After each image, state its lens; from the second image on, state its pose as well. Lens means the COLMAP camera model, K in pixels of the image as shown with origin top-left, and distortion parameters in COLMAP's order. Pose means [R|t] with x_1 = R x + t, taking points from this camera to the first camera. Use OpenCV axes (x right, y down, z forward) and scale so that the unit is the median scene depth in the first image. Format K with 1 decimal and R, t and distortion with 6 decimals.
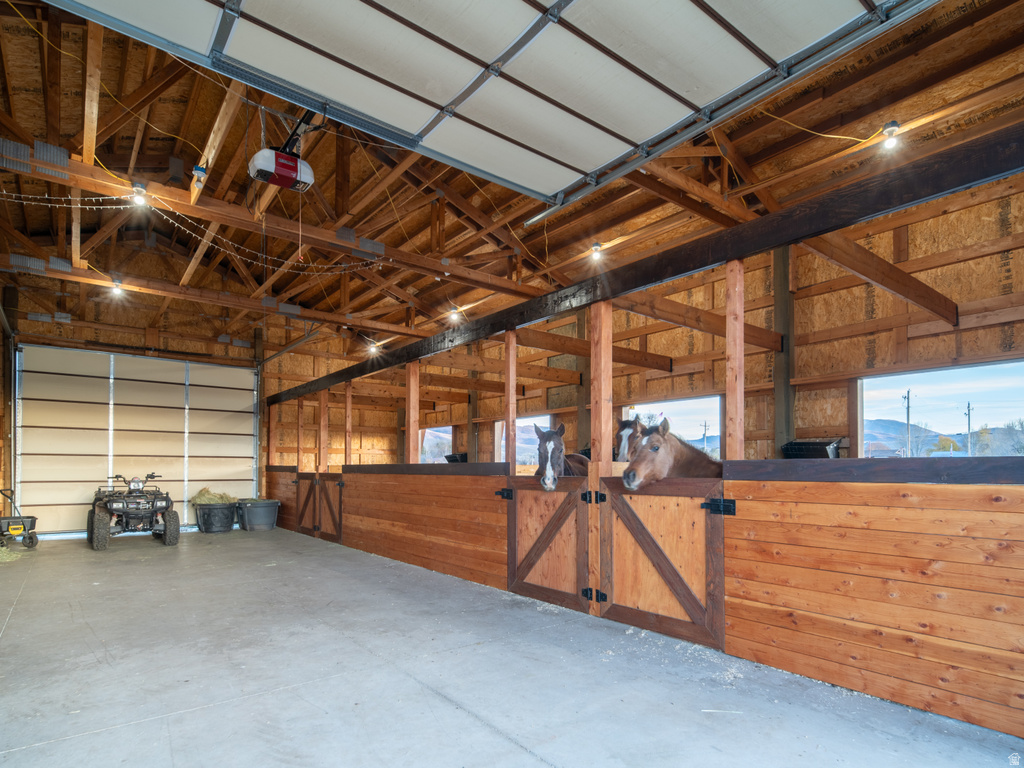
lens RADIAL K [[542.0, 0, 507.7], [0, 542.0, 447.5], [0, 0, 1]] dist [0.001947, 0.001753]
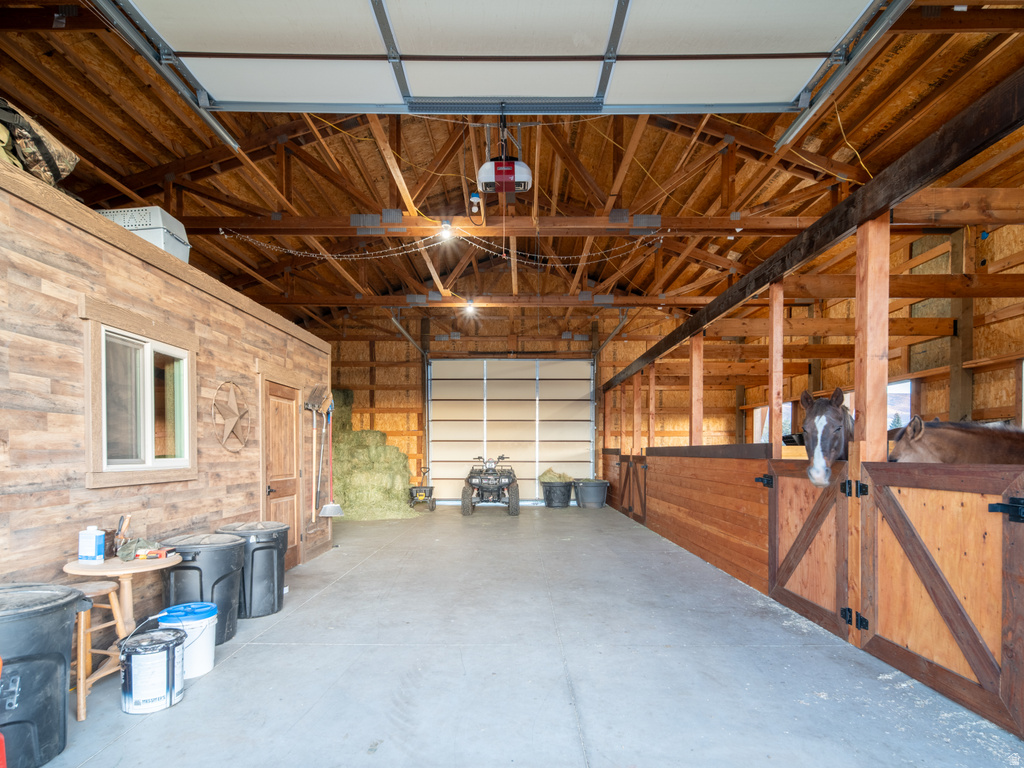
lens RADIAL K [[542.0, 0, 507.7], [0, 542.0, 447.5], [0, 0, 1]] dist [0.001947, 0.001753]
pose [[0.794000, -0.005887, -0.607889, 0.178230], [0.025239, 0.999410, 0.023287, 0.004225], [0.607393, -0.033832, 0.793680, 0.089237]]
